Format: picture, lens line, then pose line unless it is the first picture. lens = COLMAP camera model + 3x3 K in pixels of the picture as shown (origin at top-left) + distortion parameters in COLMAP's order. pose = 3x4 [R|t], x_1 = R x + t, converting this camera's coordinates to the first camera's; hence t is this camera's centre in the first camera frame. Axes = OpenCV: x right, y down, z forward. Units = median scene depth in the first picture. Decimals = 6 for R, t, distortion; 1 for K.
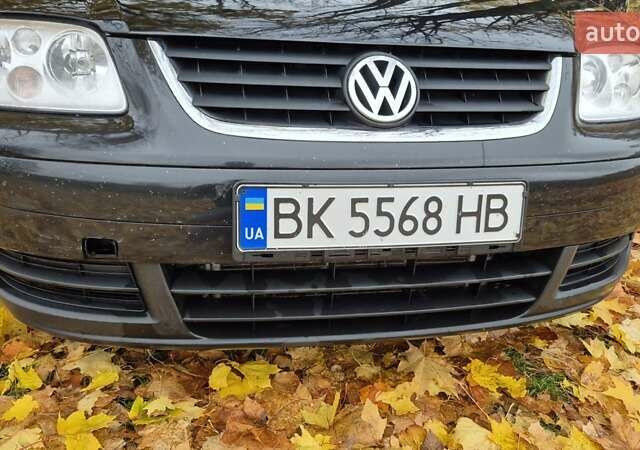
lens RADIAL K [[558.8, 0, 322.9], [0, 558.8, 216.7], [0, 0, 1]] dist [0.128386, -0.168664]
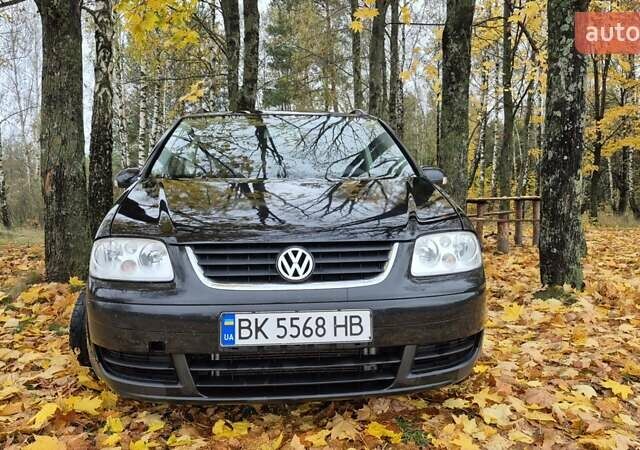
lens RADIAL K [[558.8, 0, 320.0], [0, 558.8, 222.1], [0, 0, 1]] dist [0.128386, -0.168664]
pose [[0.991088, -0.043296, -0.125978, 0.452001], [0.010819, 0.968745, -0.247823, 0.128187], [0.132770, 0.244251, 0.960580, -0.961418]]
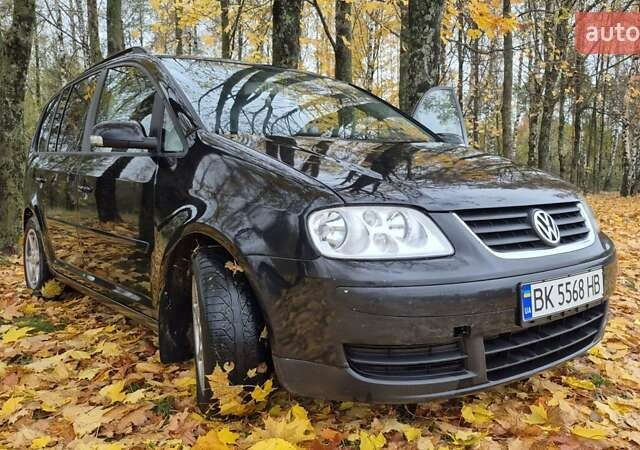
lens RADIAL K [[558.8, 0, 315.5], [0, 558.8, 228.1], [0, 0, 1]] dist [0.128386, -0.168664]
pose [[0.890494, -0.088369, 0.446332, -1.451677], [0.170169, 0.974452, -0.146579, -0.073307], [-0.421976, 0.206480, 0.882781, -0.376437]]
